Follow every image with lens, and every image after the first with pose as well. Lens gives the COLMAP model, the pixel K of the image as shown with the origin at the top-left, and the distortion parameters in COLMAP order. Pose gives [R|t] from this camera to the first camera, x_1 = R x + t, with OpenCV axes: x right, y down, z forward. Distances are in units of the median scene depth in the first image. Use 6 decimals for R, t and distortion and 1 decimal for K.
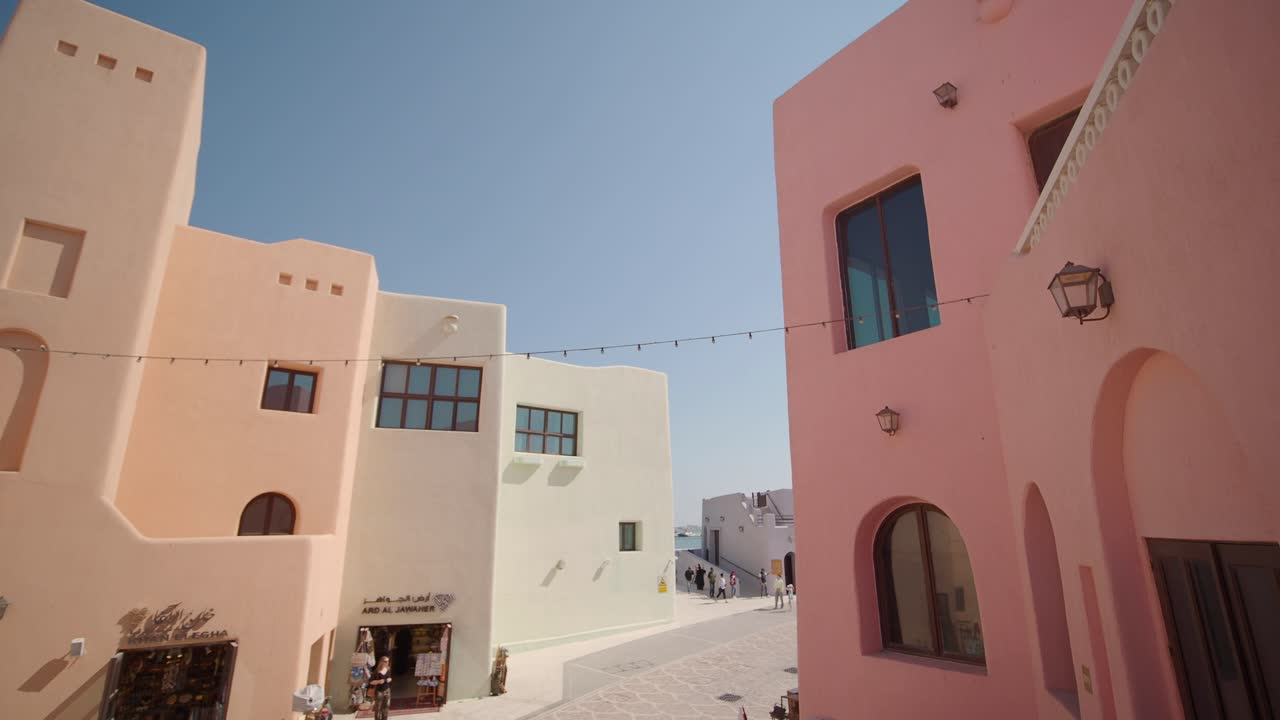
lens RADIAL K [[576.7, 0, 651.7], [0, 576.7, 359.4], [0, 0, 1]] dist [-0.023862, -0.000442]
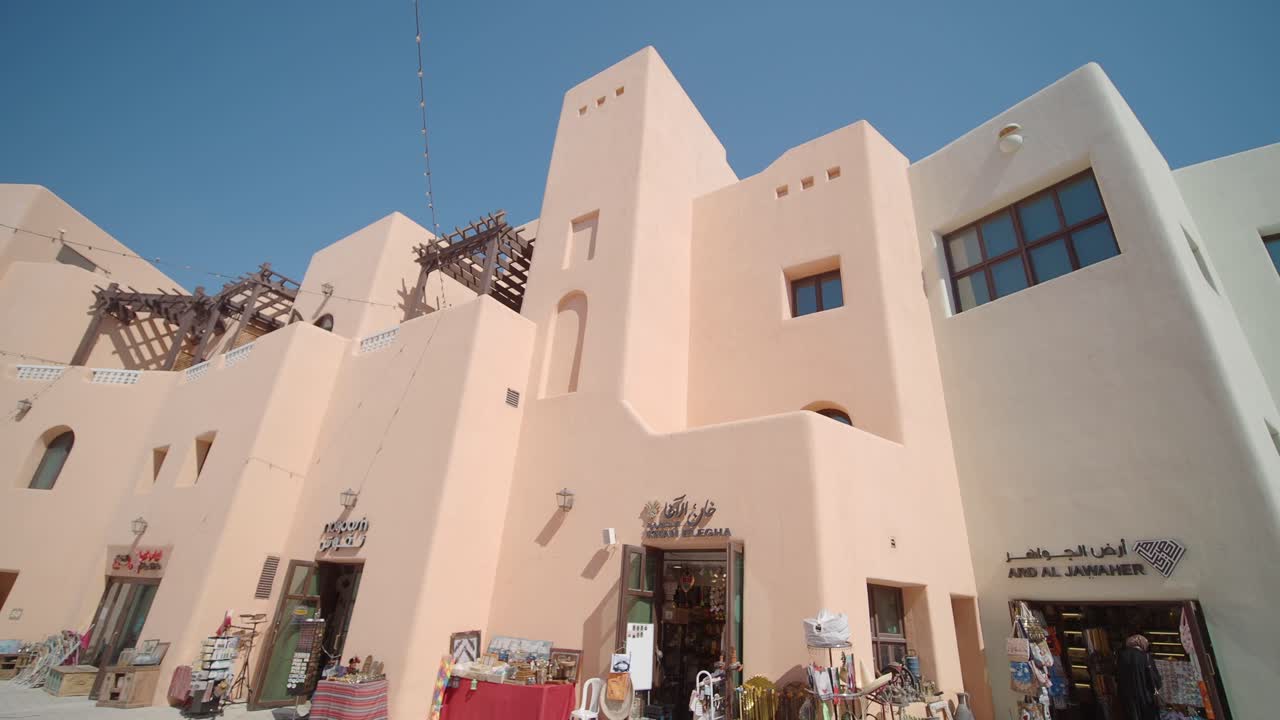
lens RADIAL K [[576.7, 0, 651.7], [0, 576.7, 359.4], [0, 0, 1]] dist [-0.023862, -0.000442]
pose [[0.316258, -0.371627, -0.872854, -0.010598], [0.208051, 0.924850, -0.318382, 0.340569], [0.925578, -0.080908, 0.369809, 0.435016]]
